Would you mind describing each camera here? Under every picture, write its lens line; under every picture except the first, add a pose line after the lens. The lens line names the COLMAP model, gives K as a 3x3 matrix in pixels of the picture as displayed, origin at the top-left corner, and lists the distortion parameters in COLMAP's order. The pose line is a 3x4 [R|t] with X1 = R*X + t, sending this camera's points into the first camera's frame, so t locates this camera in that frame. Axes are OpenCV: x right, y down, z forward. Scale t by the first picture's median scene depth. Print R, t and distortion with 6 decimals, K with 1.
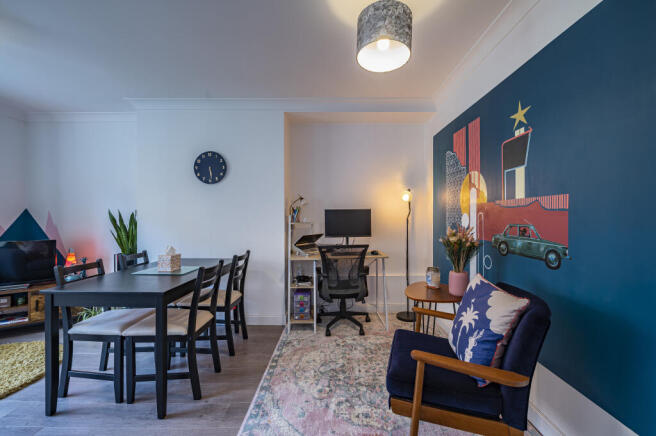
lens RADIAL K [[265.6, 0, 328.0], [0, 265.6, 218.0], [0, 0, 1]] dist [-0.000683, -0.000210]
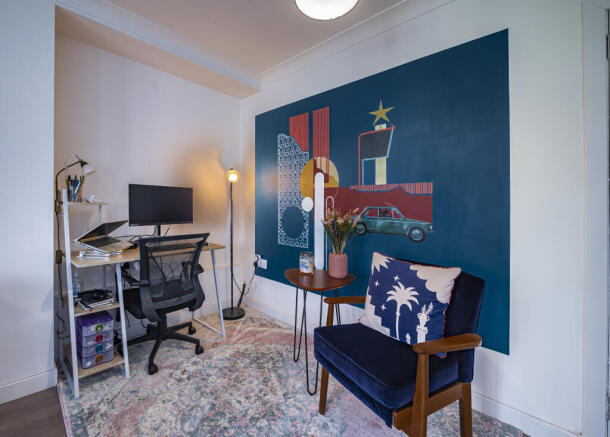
lens RADIAL K [[274.2, 0, 279.5], [0, 274.2, 206.1], [0, 0, 1]] dist [-0.002999, -0.000150]
pose [[0.700439, 0.020568, 0.713415, -0.281288], [-0.020543, 0.999752, -0.008654, 0.025799], [-0.713416, -0.008594, 0.700688, 0.303614]]
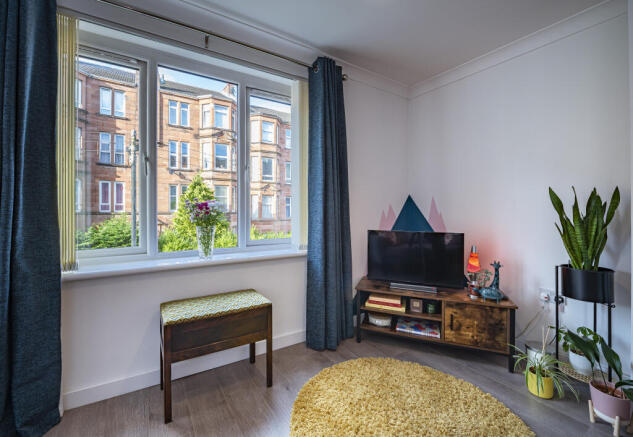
lens RADIAL K [[261.6, 0, 285.1], [0, 261.6, 216.7], [0, 0, 1]] dist [-0.000279, -0.000097]
pose [[0.493374, 0.018447, -0.869621, -0.747891], [-0.003184, 0.999807, 0.019402, 0.027222], [0.869811, -0.006804, 0.493338, 0.256423]]
